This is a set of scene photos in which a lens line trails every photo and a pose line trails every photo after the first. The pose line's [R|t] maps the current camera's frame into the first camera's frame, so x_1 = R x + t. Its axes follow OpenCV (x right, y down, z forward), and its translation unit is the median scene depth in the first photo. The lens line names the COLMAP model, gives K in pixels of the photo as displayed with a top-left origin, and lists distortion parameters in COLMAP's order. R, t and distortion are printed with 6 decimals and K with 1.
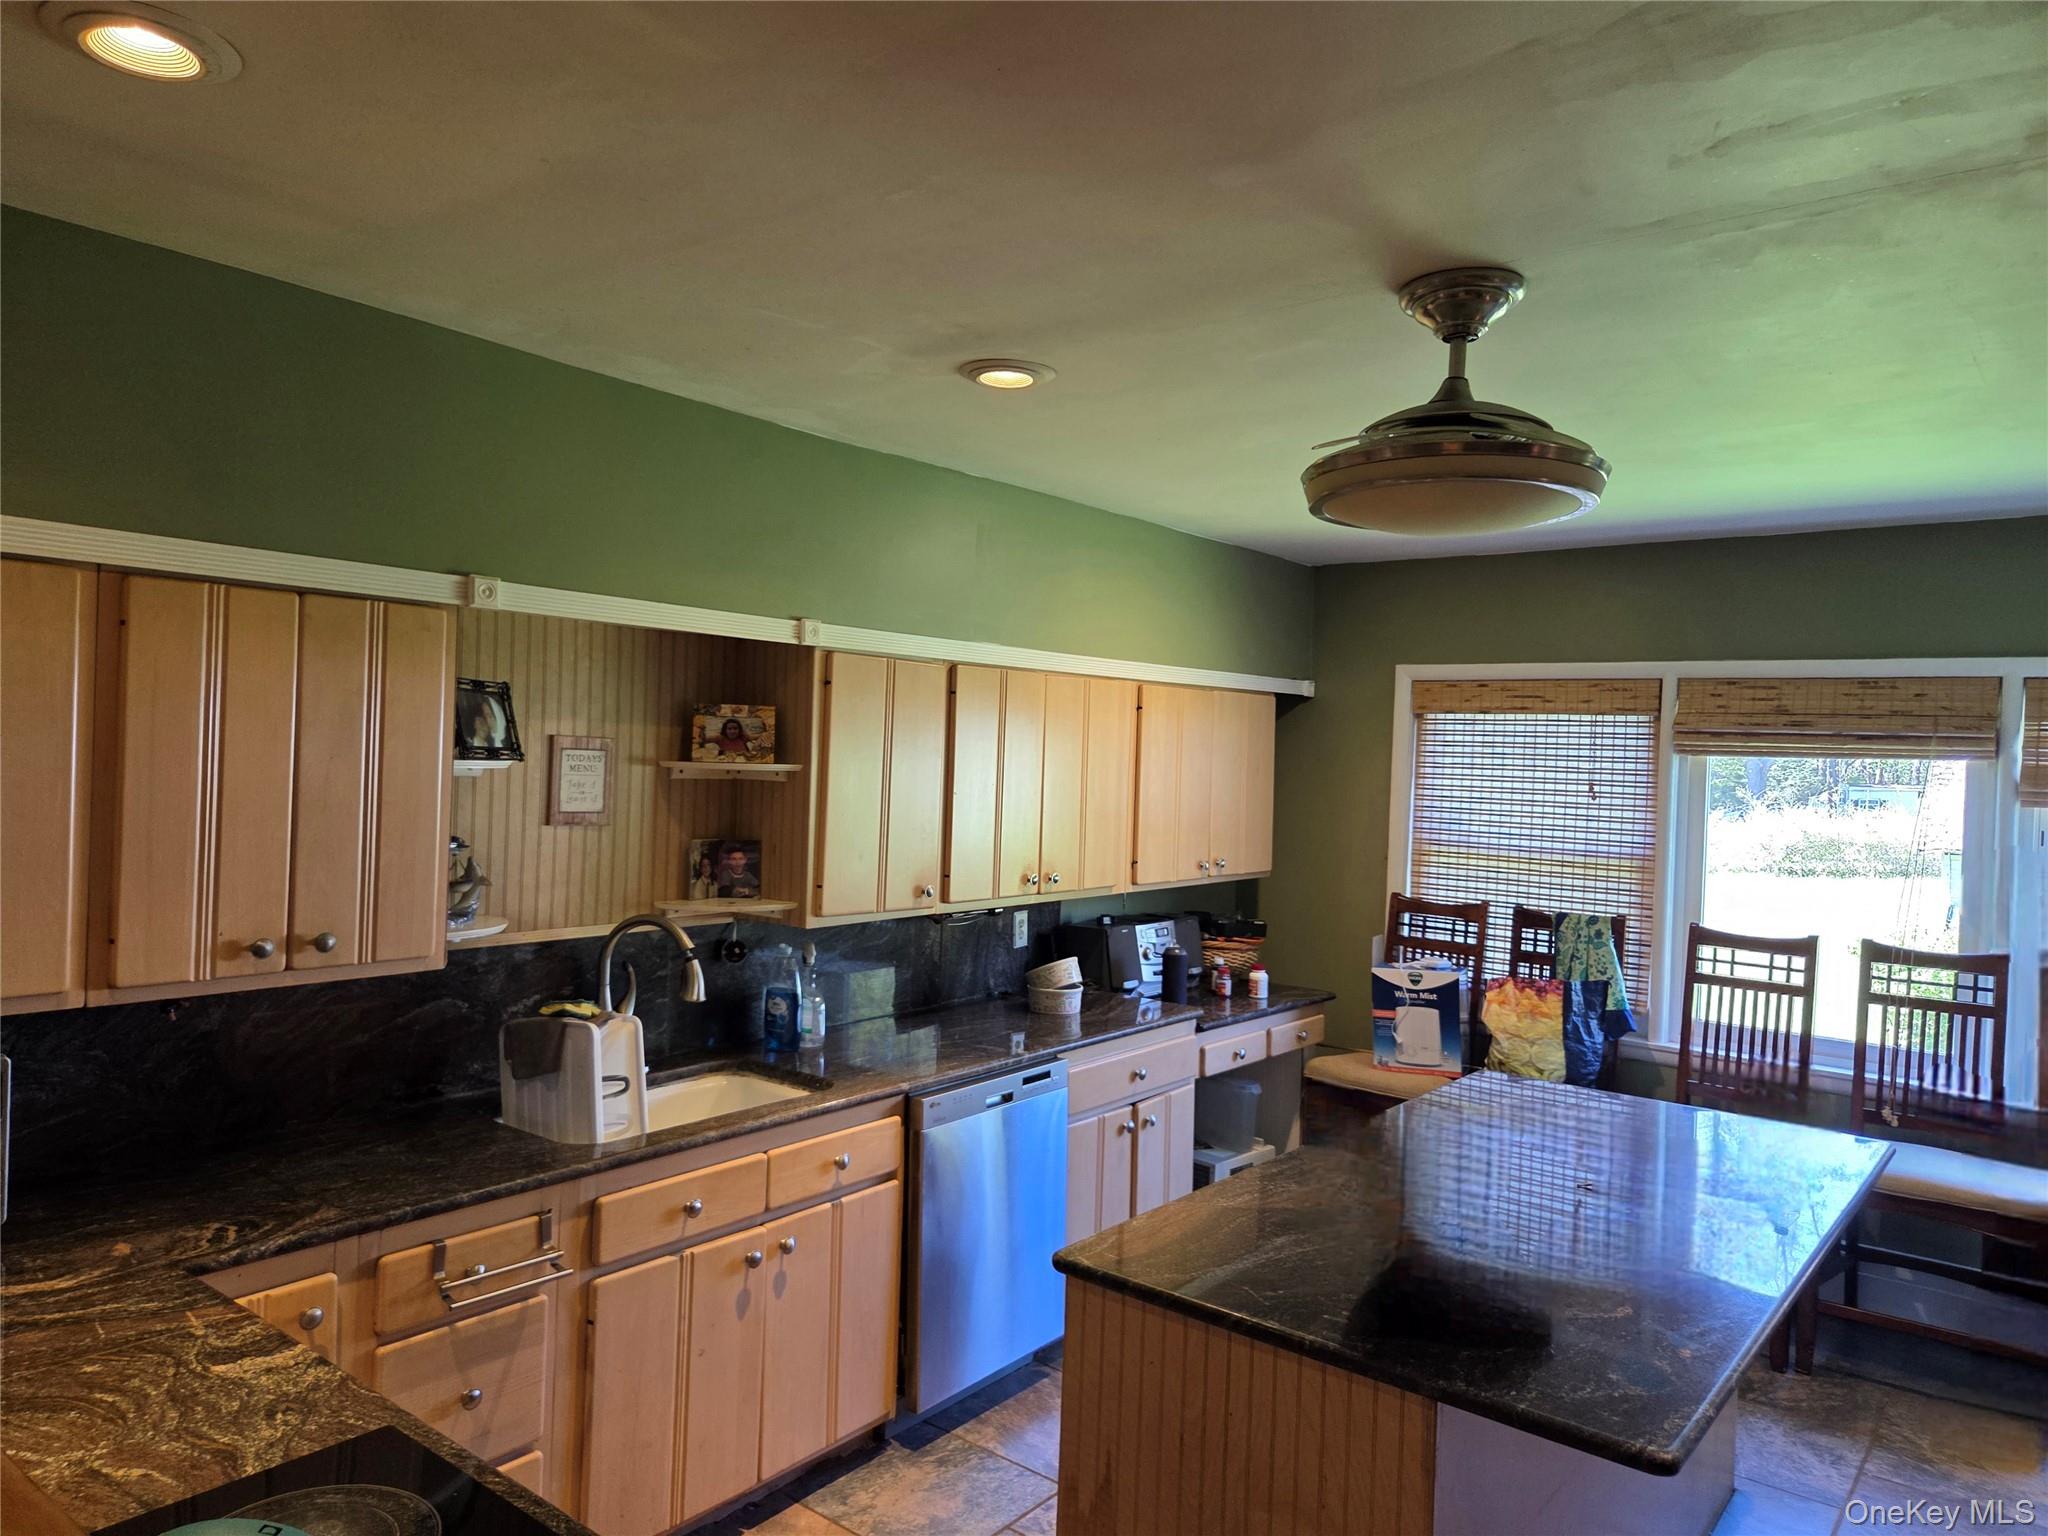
lens RADIAL K [[1363.8, 0, 1021.8], [0, 1363.8, 763.5], [0, 0, 1]] dist [0.039503, -0.036929]
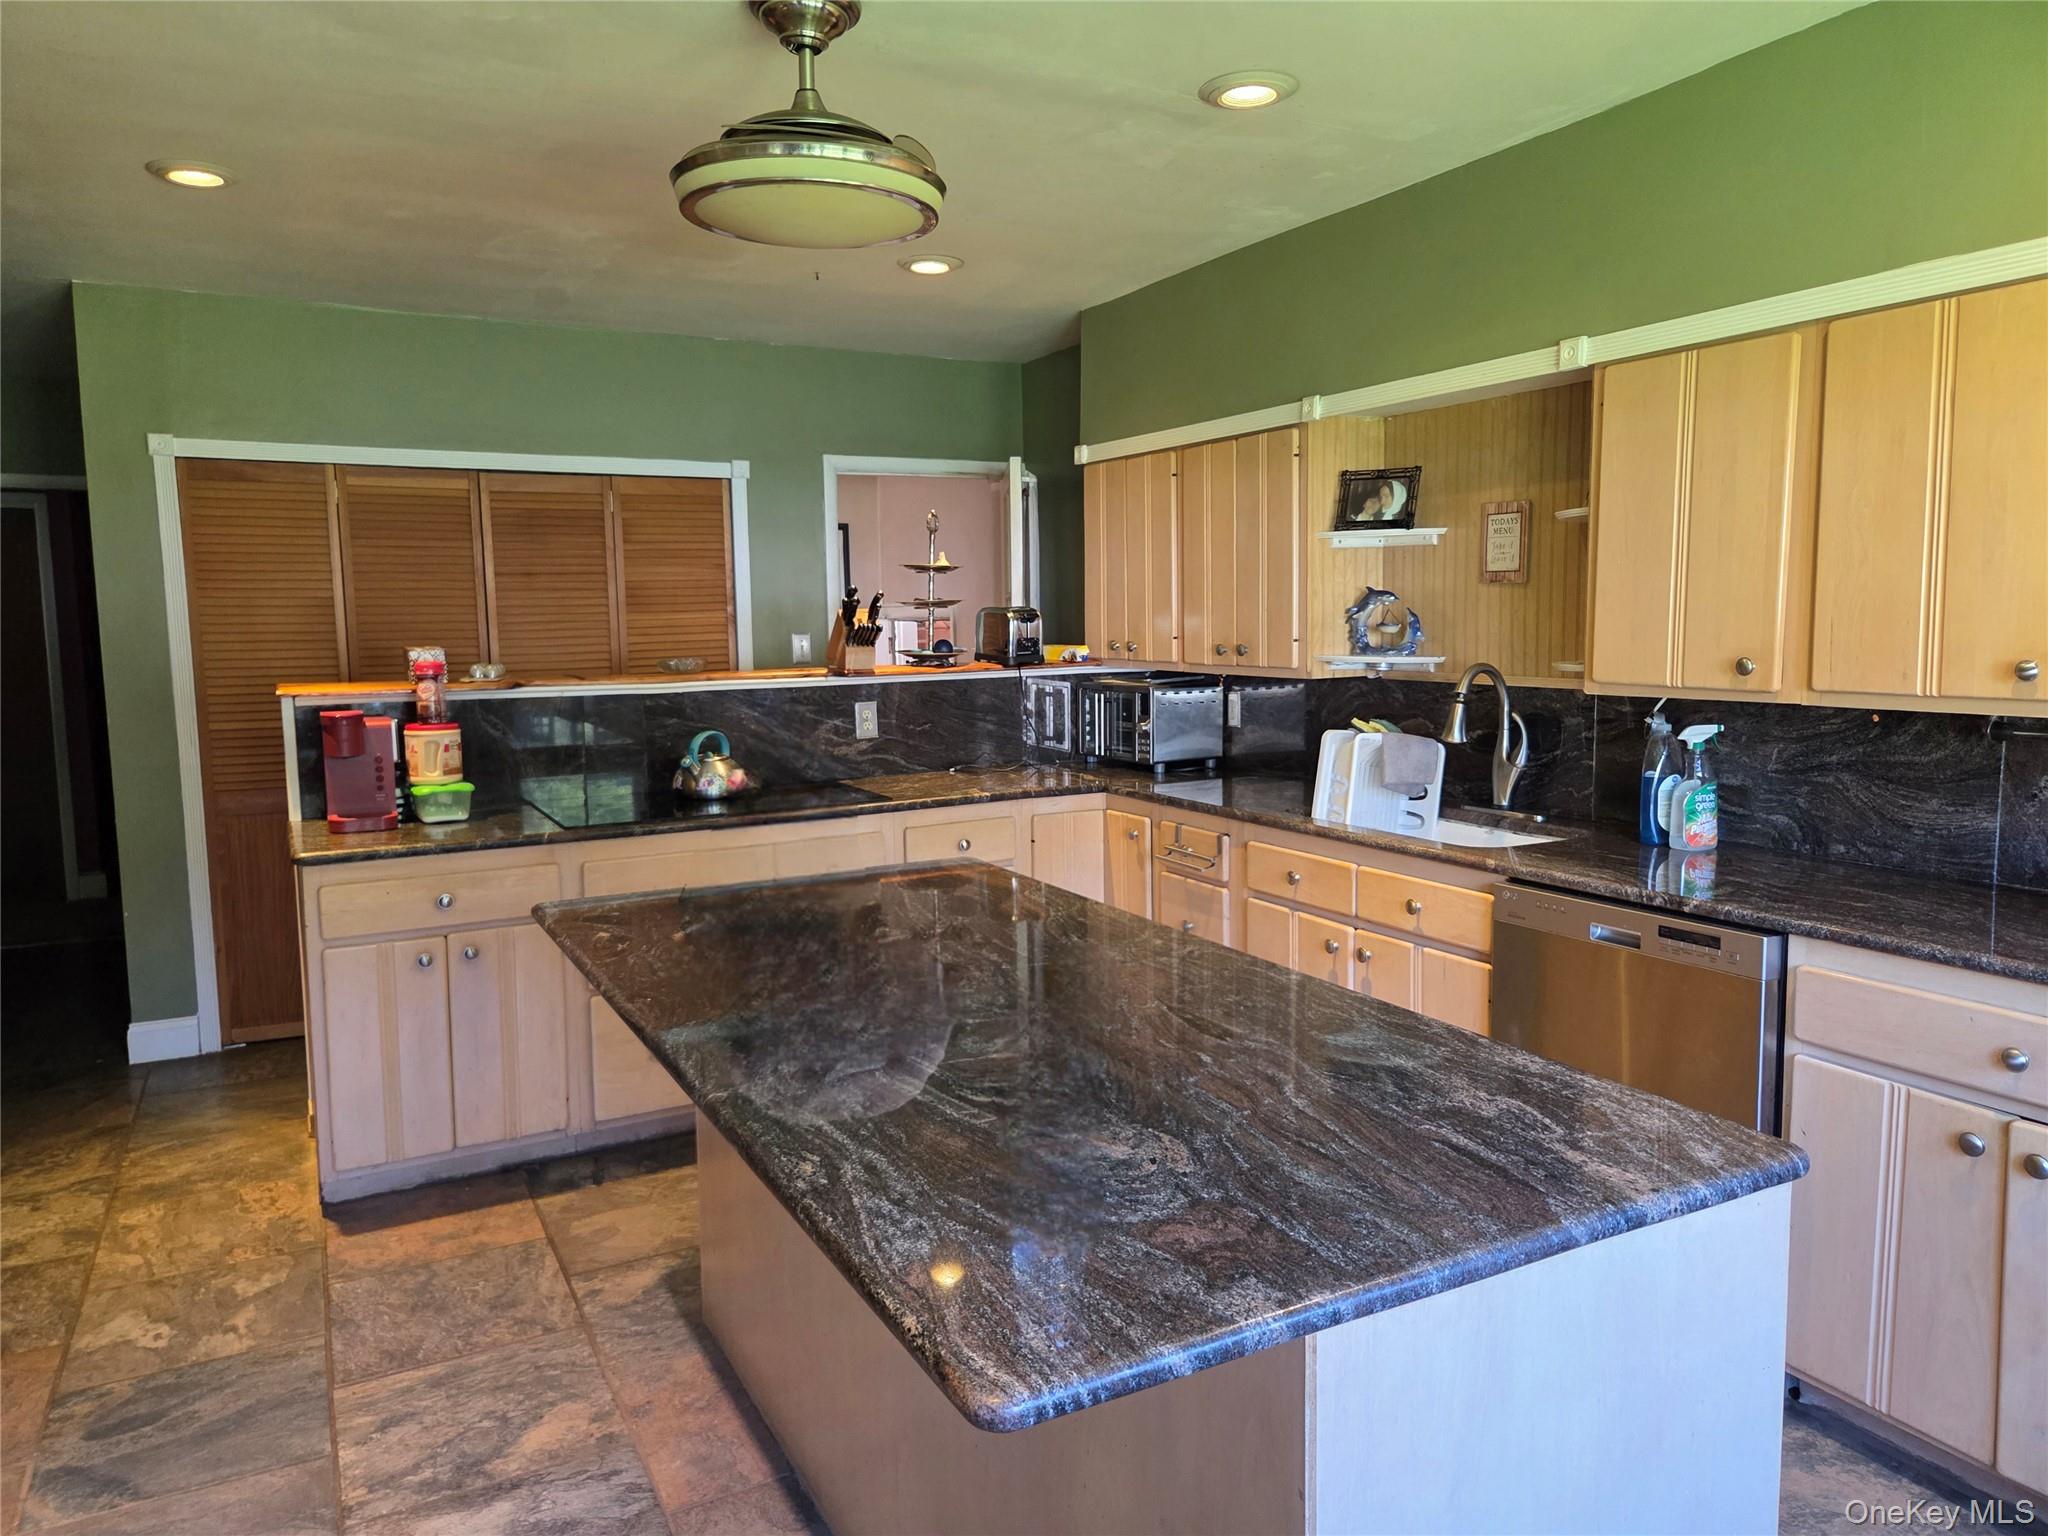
lens RADIAL K [[1363.8, 0, 1022.6], [0, 1363.8, 765.6], [0, 0, 1]] dist [0.039503, -0.036929]
pose [[-0.390306, 0.075313, -0.917599, 0.865236], [-0.008663, 0.996304, 0.085458, 0.101703], [0.920644, 0.041304, -0.388211, 1.087869]]
